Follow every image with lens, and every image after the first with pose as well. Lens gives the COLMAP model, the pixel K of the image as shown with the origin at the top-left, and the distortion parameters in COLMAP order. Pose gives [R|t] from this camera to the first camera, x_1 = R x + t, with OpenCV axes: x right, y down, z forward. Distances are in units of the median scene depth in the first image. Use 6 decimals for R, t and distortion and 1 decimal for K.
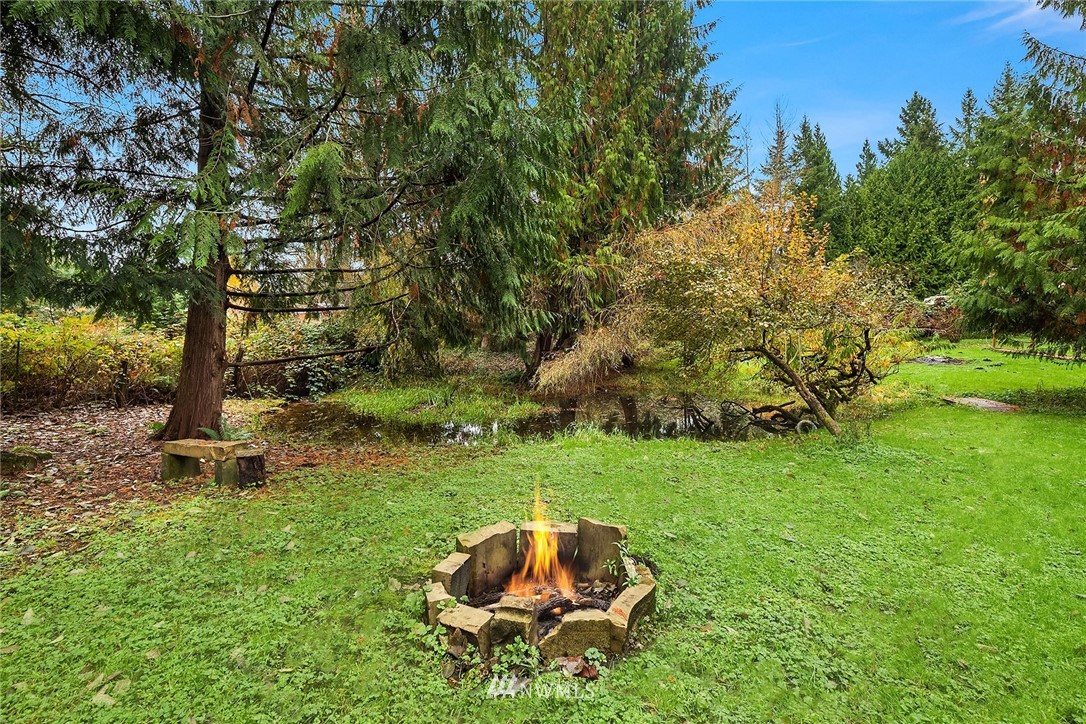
lens RADIAL K [[514.8, 0, 543.0], [0, 514.8, 362.0], [0, 0, 1]] dist [0.001685, 0.000068]
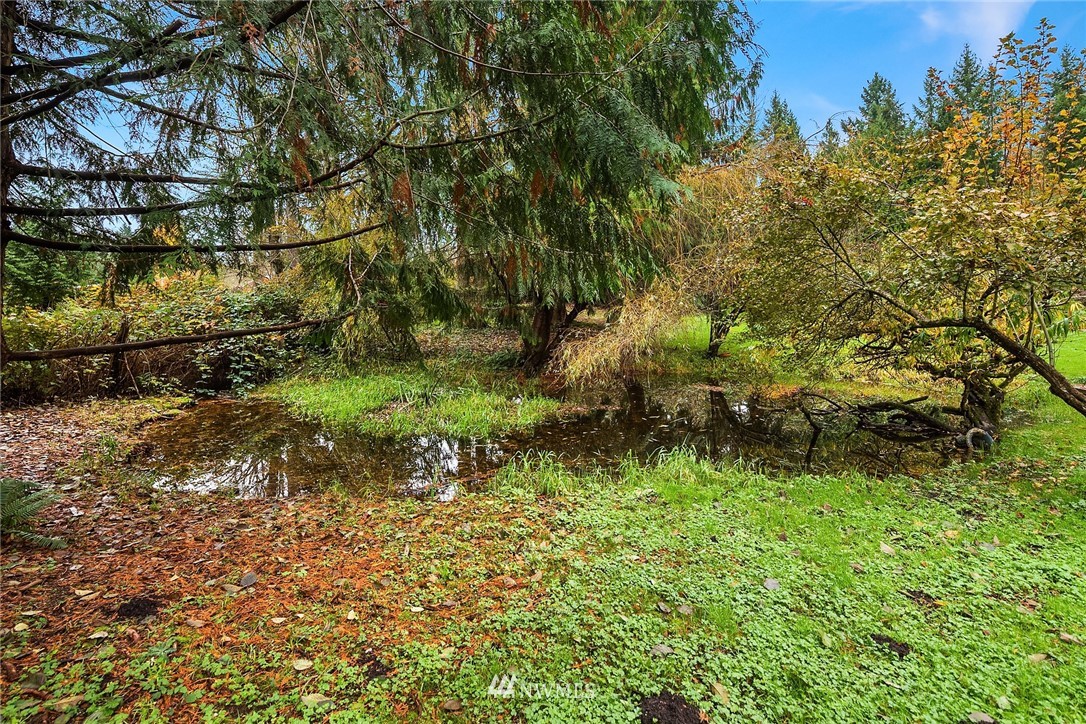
lens RADIAL K [[516.6, 0, 544.7], [0, 516.6, 327.5], [0, 0, 1]] dist [-0.000816, -0.000121]
pose [[0.996956, -0.001987, 0.077935, -0.070563], [0.003595, 0.999784, -0.020489, -0.005002], [-0.077877, 0.020706, 0.996748, 0.239154]]
